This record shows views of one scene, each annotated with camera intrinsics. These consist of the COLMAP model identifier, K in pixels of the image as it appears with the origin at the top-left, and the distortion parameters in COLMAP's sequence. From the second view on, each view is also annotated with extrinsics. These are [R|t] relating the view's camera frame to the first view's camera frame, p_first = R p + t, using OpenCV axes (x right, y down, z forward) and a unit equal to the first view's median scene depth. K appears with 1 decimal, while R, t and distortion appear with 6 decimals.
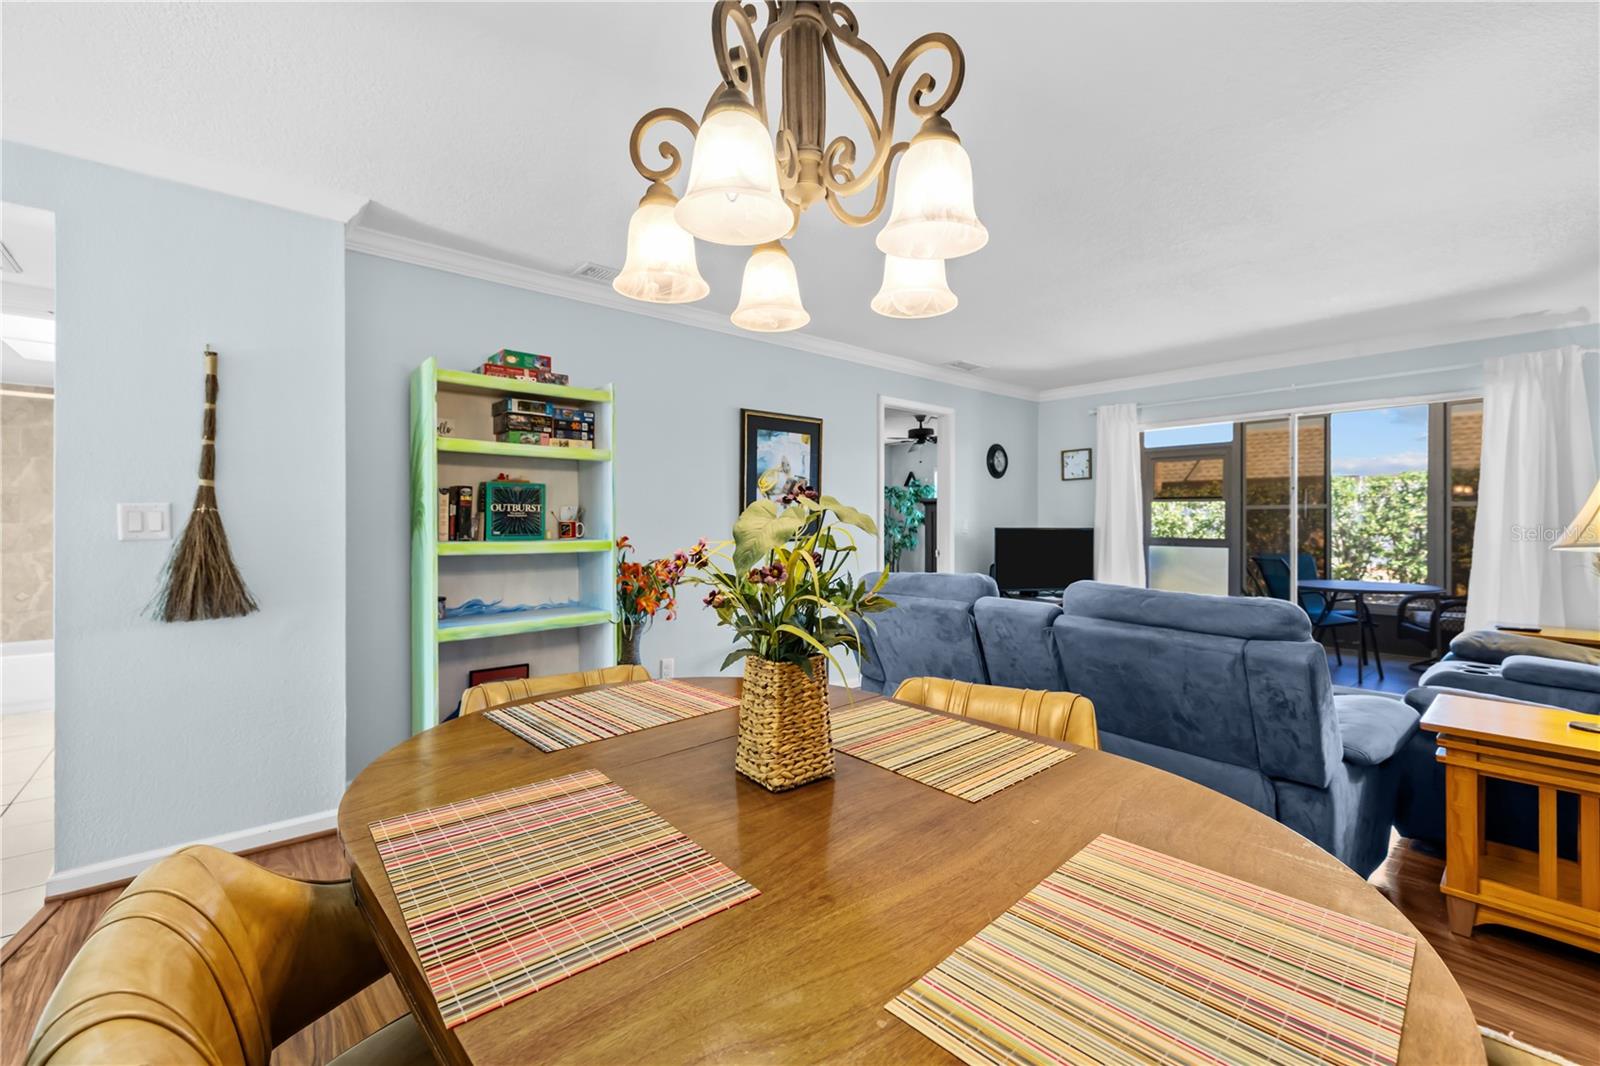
lens RADIAL K [[668.1, 0, 827.8], [0, 668.1, 520.1], [0, 0, 1]] dist [-0.001409, 0.000998]
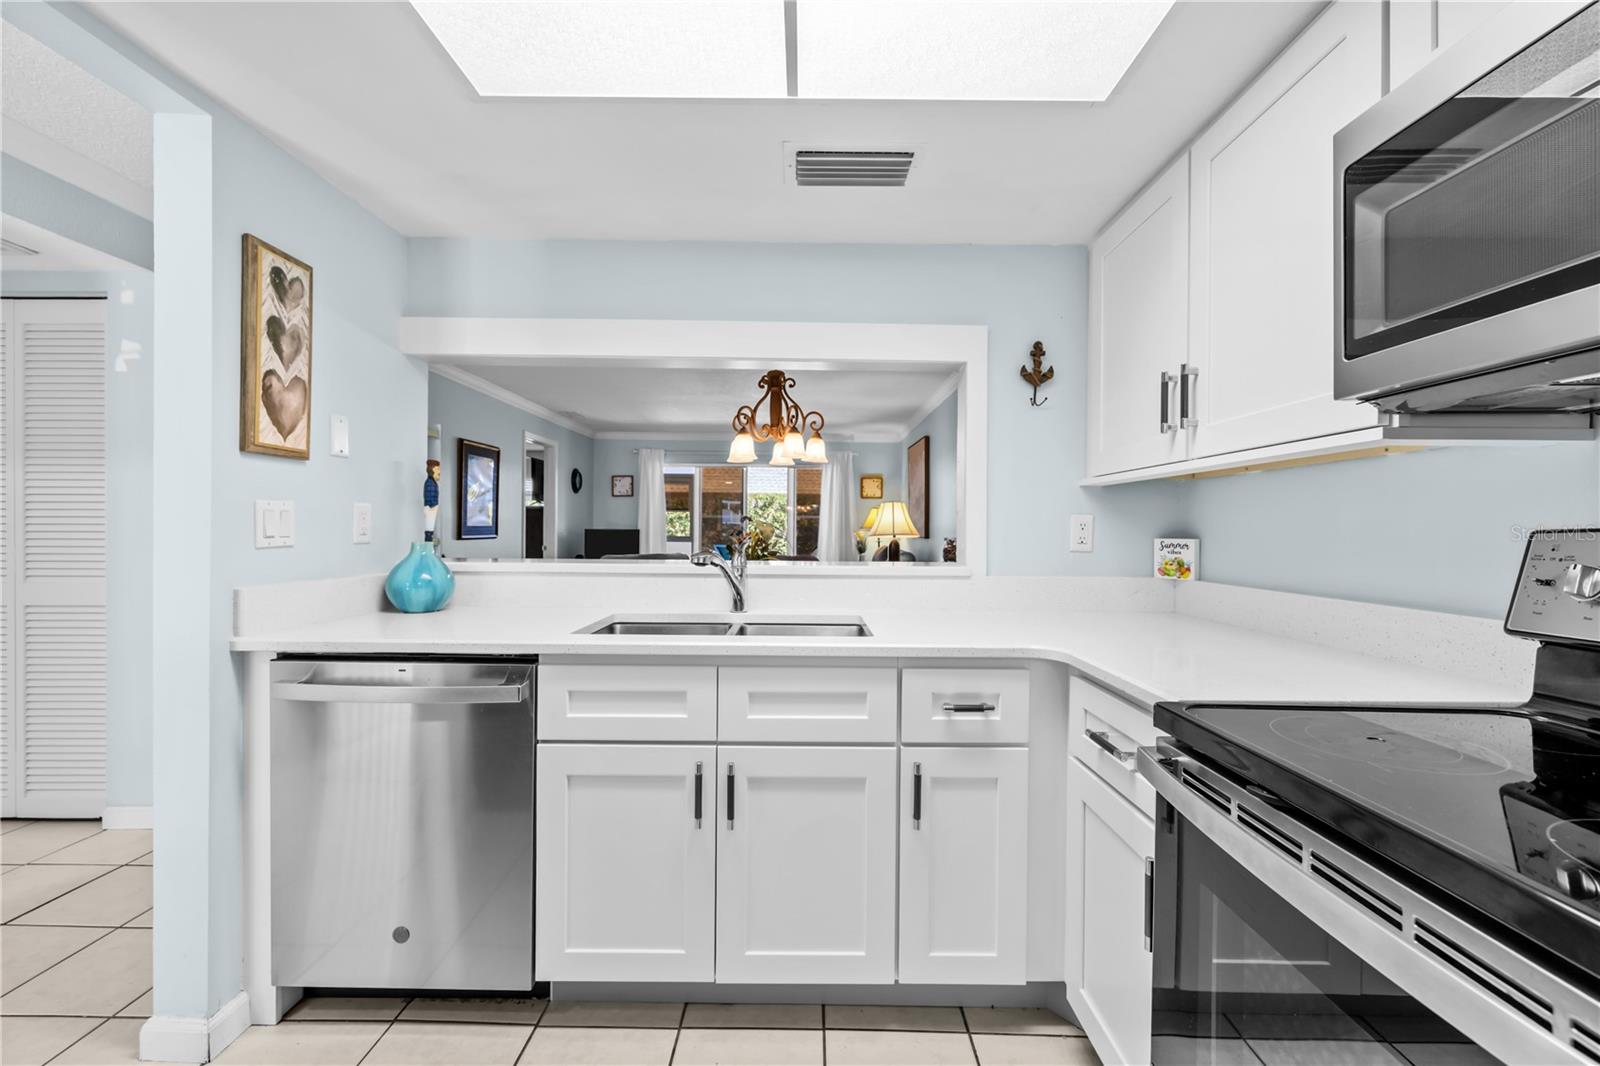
lens RADIAL K [[668.1, 0, 798.4], [0, 668.1, 526.5], [0, 0, 1]] dist [-0.001409, 0.000998]
pose [[0.663127, 0.004551, 0.748493, -0.532731], [-0.010183, 0.999944, 0.002941, -0.002864], [-0.748438, -0.009572, 0.663136, -0.298278]]
